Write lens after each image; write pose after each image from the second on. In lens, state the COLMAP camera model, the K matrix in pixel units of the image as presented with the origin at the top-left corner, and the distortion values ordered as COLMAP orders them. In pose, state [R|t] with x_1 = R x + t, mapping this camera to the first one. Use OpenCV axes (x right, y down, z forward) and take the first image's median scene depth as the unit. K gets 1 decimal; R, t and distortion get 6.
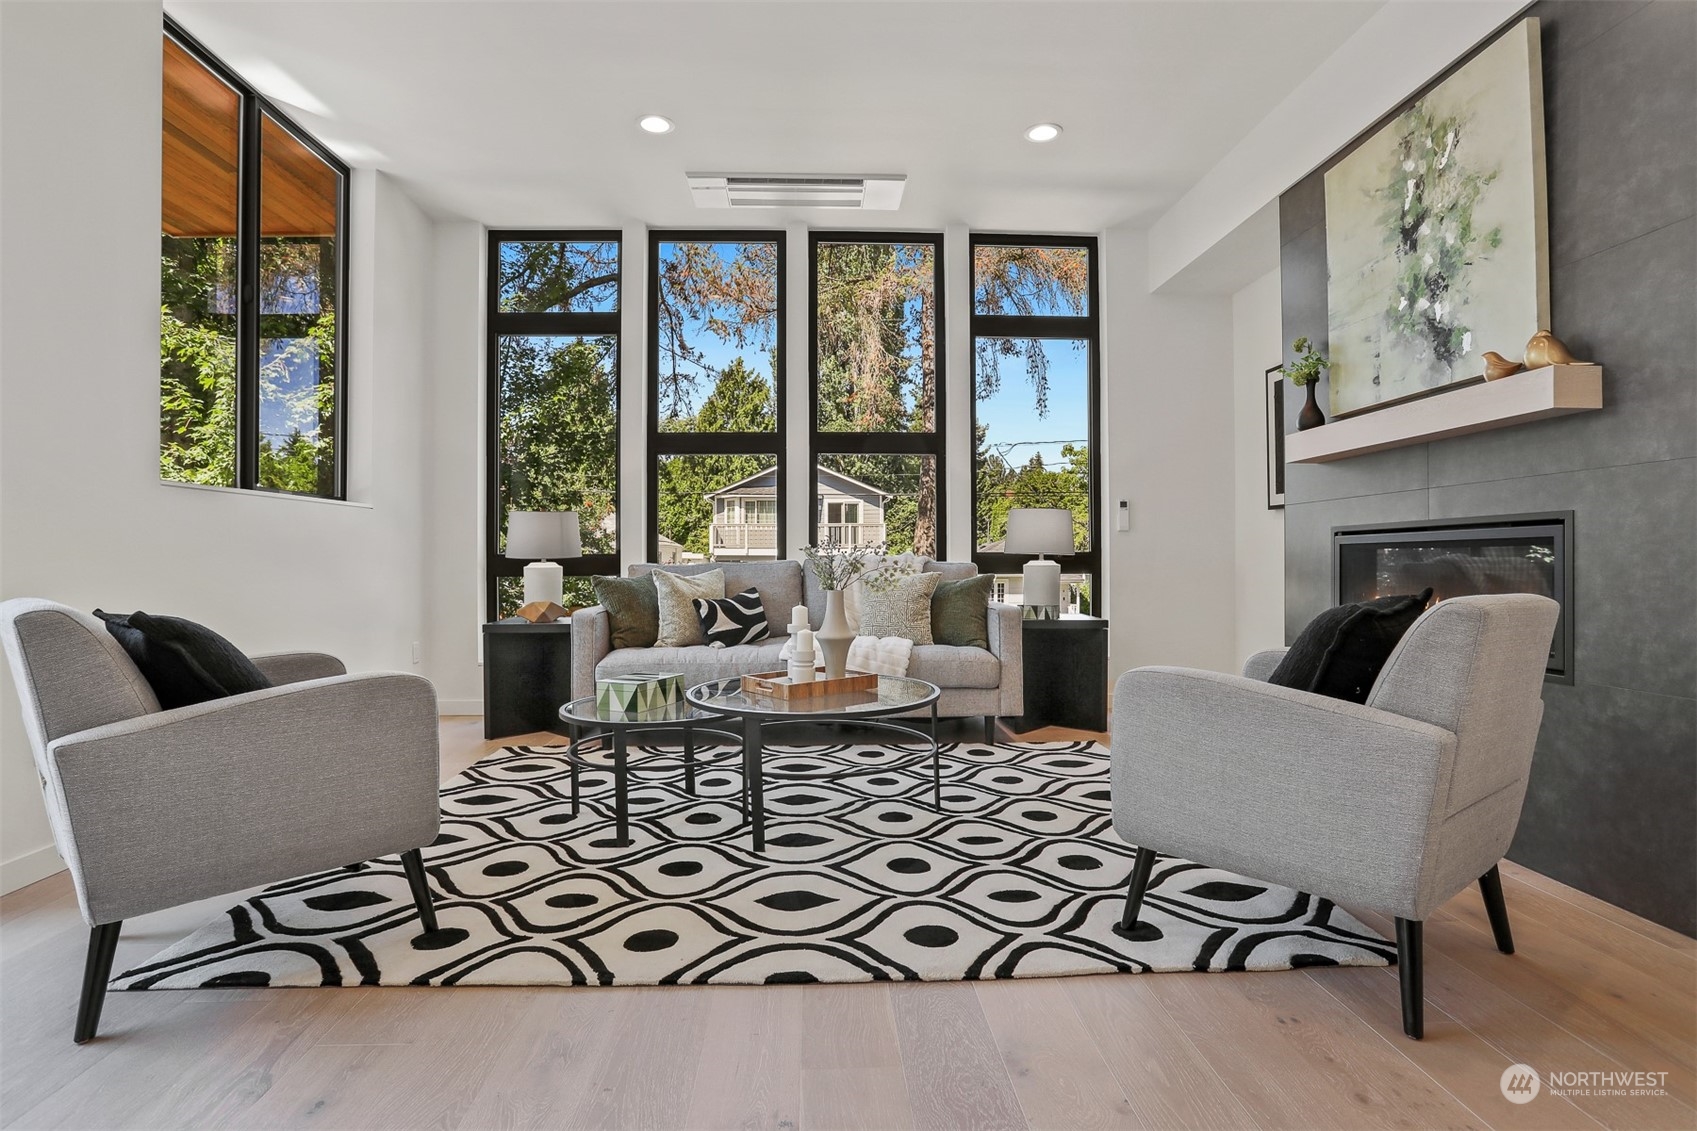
lens RADIAL K [[810.2, 0, 848.5], [0, 810.2, 565.5], [0, 0, 1]] dist [-0.051859, 0.023105]
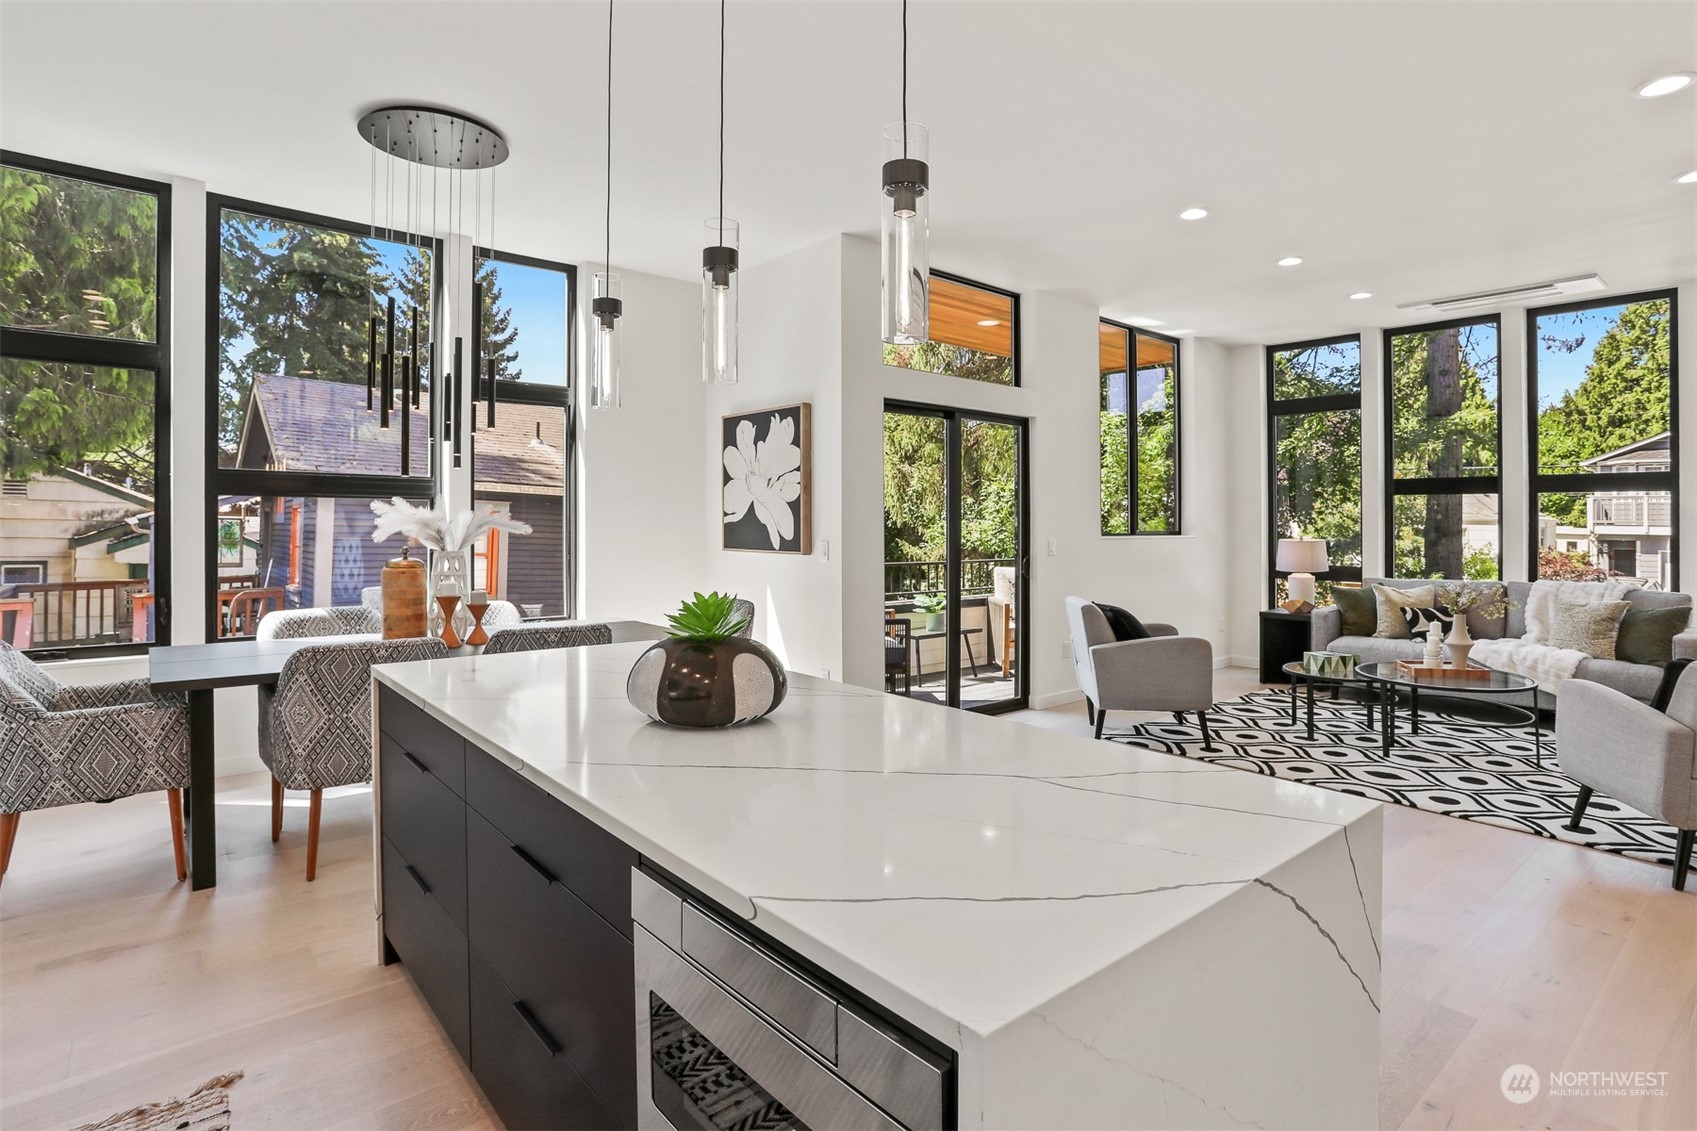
lens RADIAL K [[871.0, 0, 850.4], [0, 871.0, 517.2], [0, 0, 1]] dist [0.001018, -0.000025]
pose [[0.593263, -0.001128, -0.805008, 0.510268], [-0.003443, 0.999986, -0.003939, -0.116137], [0.805001, 0.005108, 0.593251, -0.767231]]
